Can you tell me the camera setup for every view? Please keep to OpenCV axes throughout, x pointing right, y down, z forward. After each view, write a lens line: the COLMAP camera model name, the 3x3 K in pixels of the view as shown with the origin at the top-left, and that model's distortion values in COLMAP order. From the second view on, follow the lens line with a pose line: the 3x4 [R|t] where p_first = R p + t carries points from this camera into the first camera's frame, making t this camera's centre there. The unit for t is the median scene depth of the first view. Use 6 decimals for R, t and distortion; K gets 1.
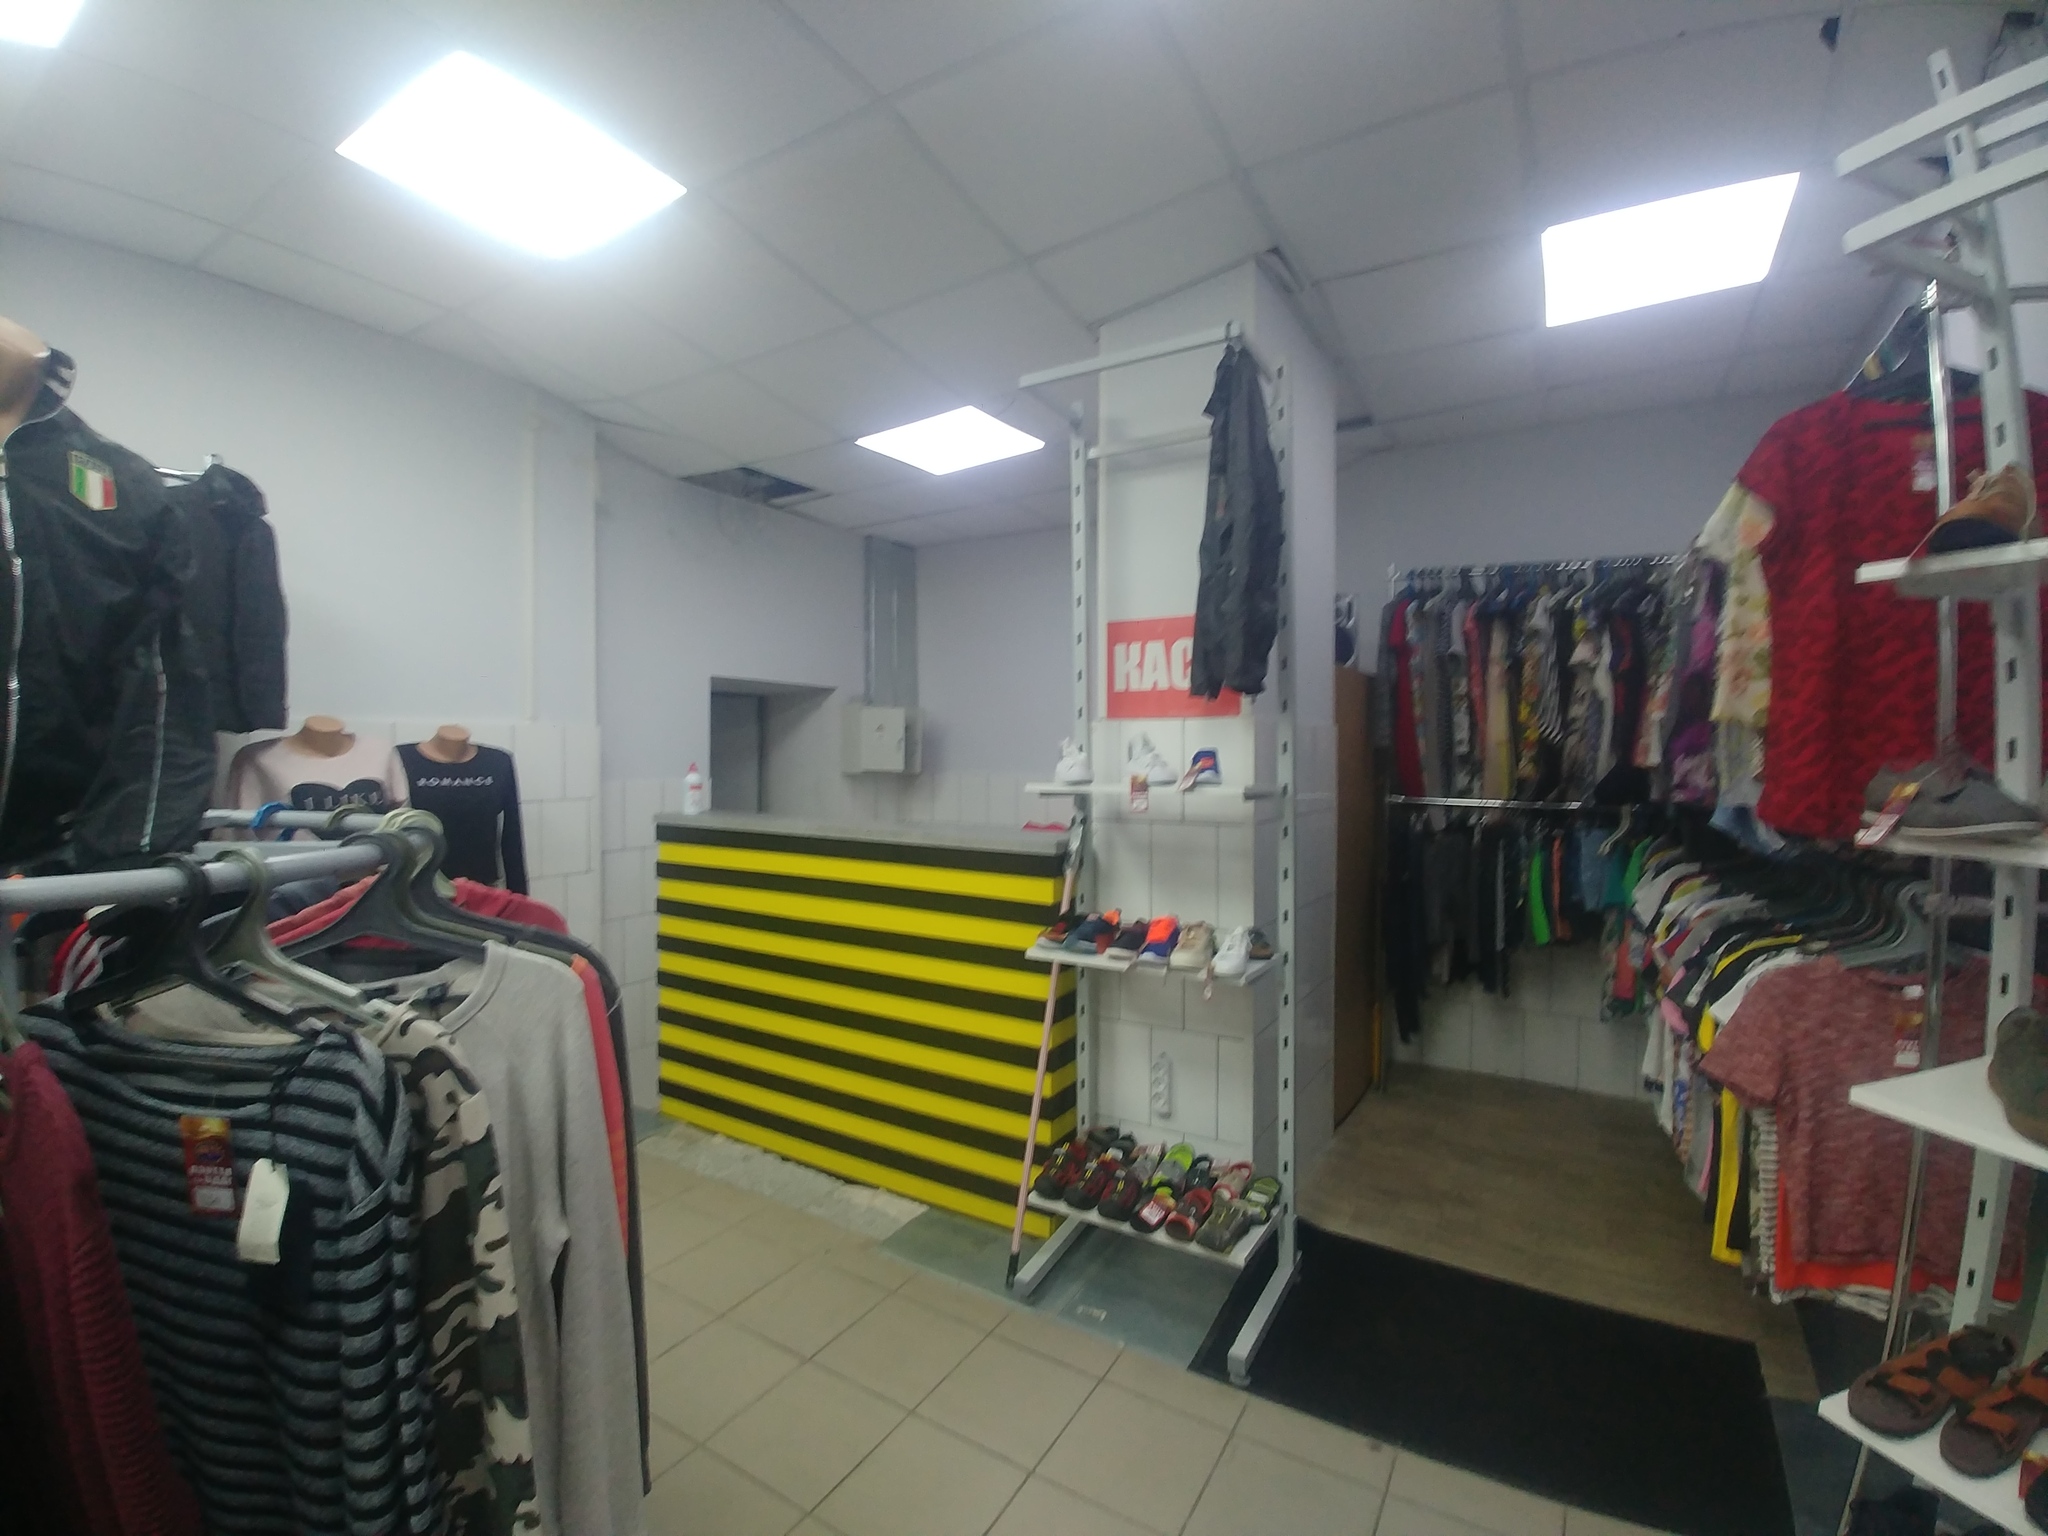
lens RADIAL K [[893.7, 0, 1025.0], [0, 893.7, 754.3], [0, 0, 1]] dist [-0.000449, 0.000023]
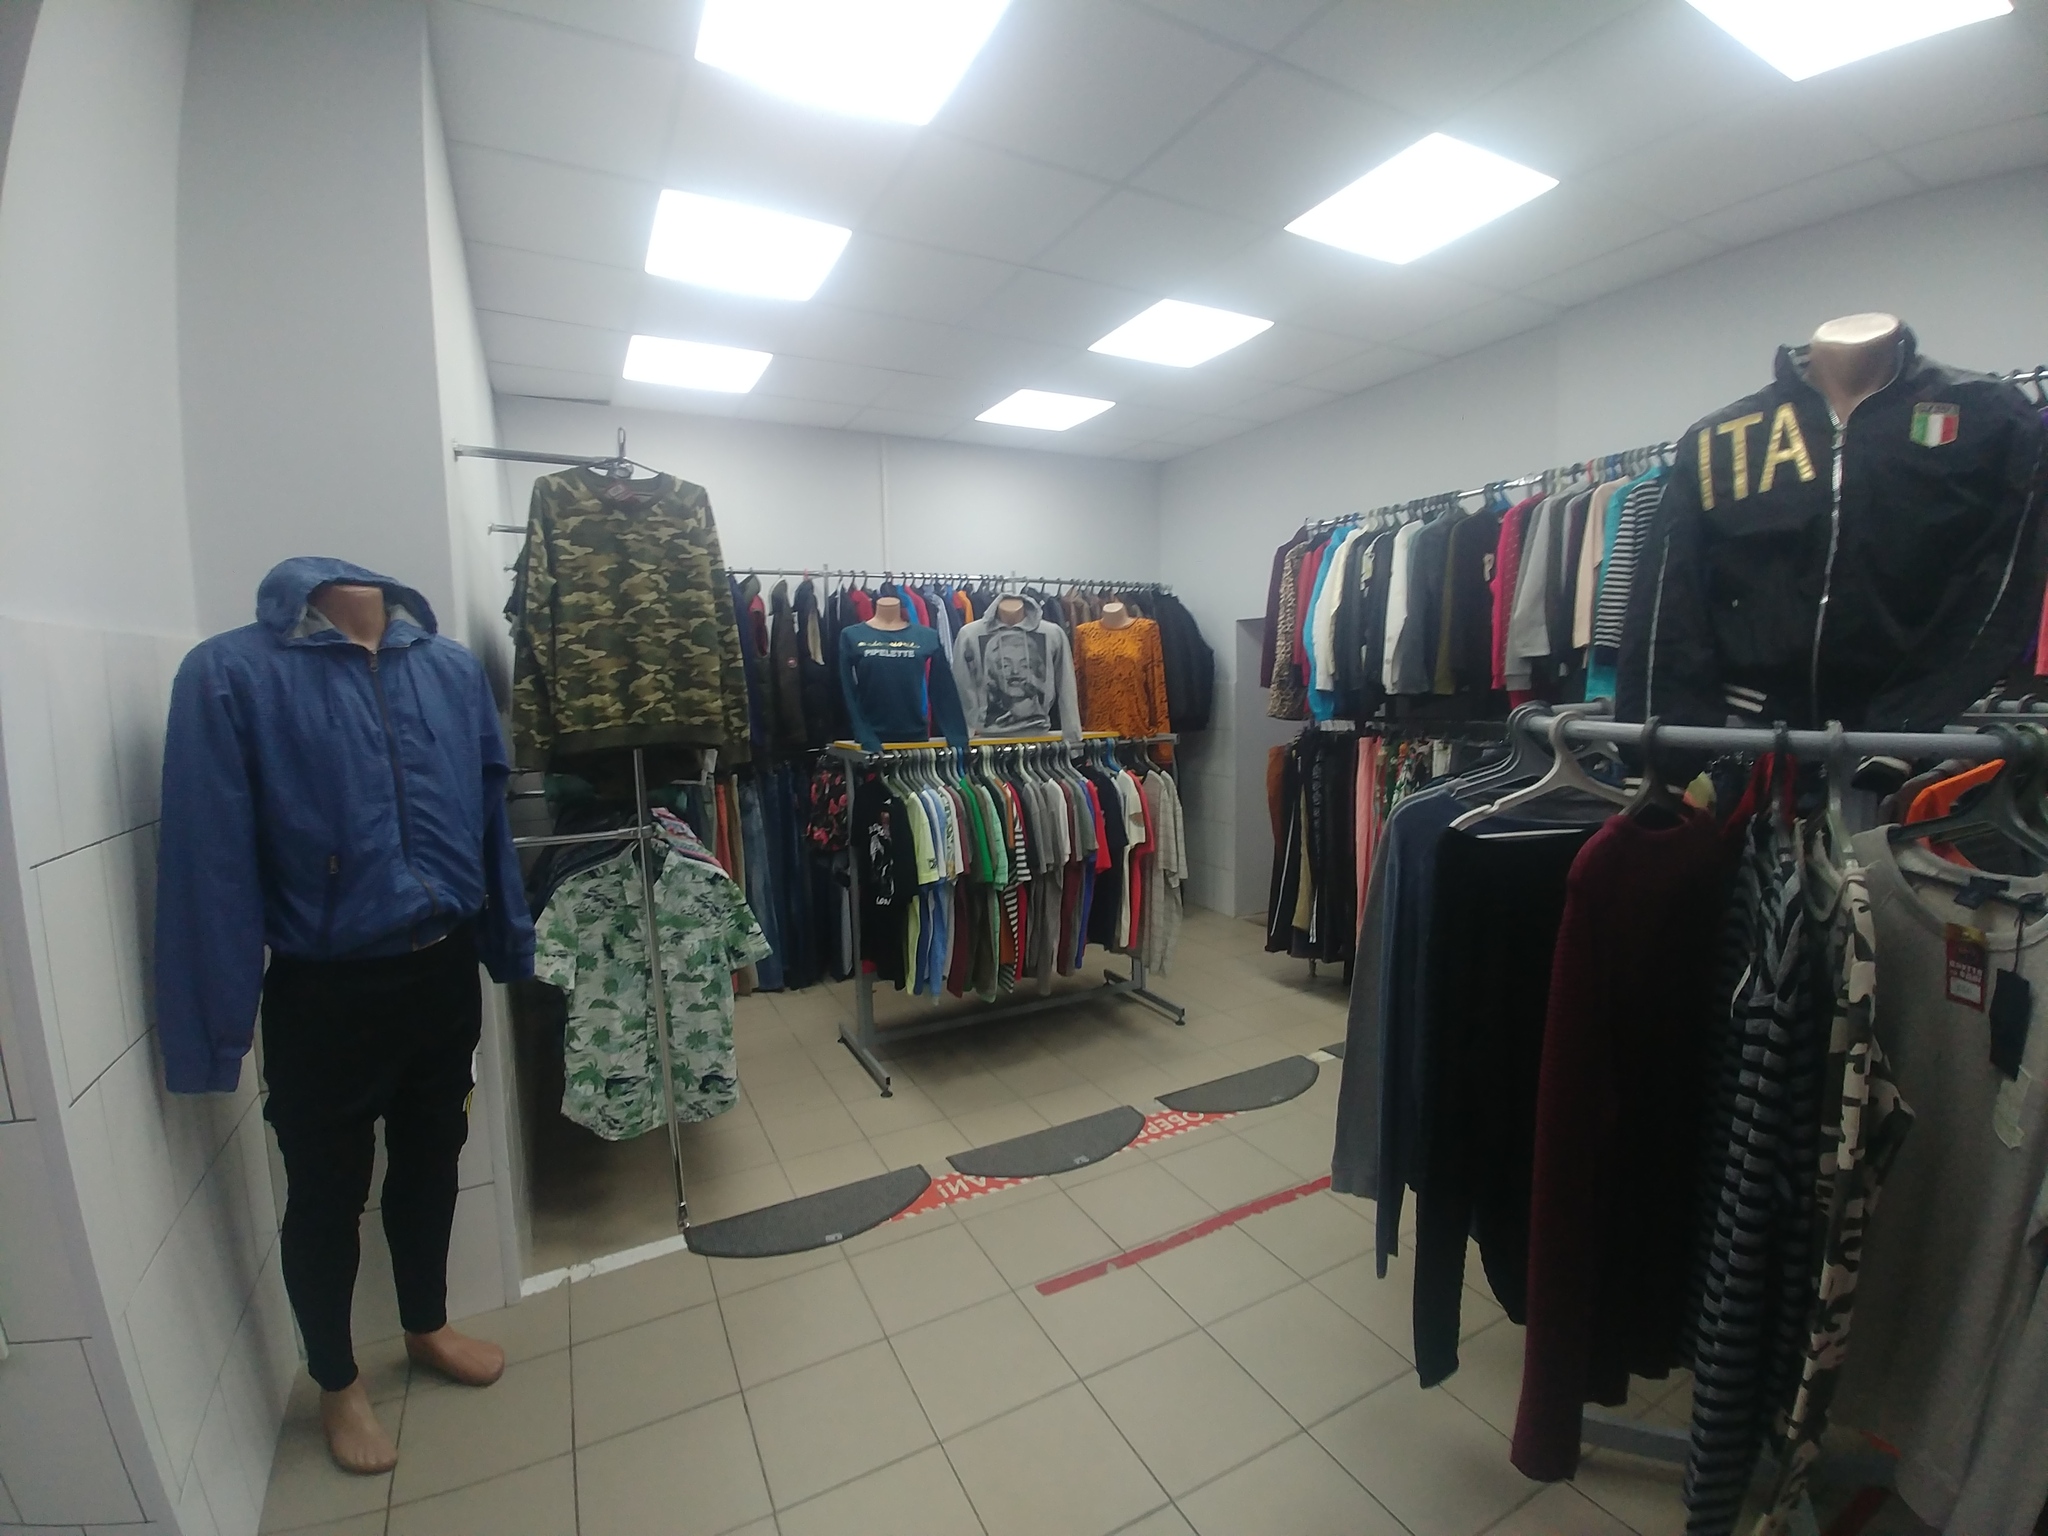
lens RADIAL K [[893.7, 0, 1028.4], [0, 893.7, 765.4], [0, 0, 1]] dist [-0.000449, 0.000023]
pose [[-0.506075, 0.087101, -0.858080, 0.665642], [0.010406, 0.995432, 0.094906, 0.029830], [0.862427, 0.039100, -0.504670, 0.569881]]
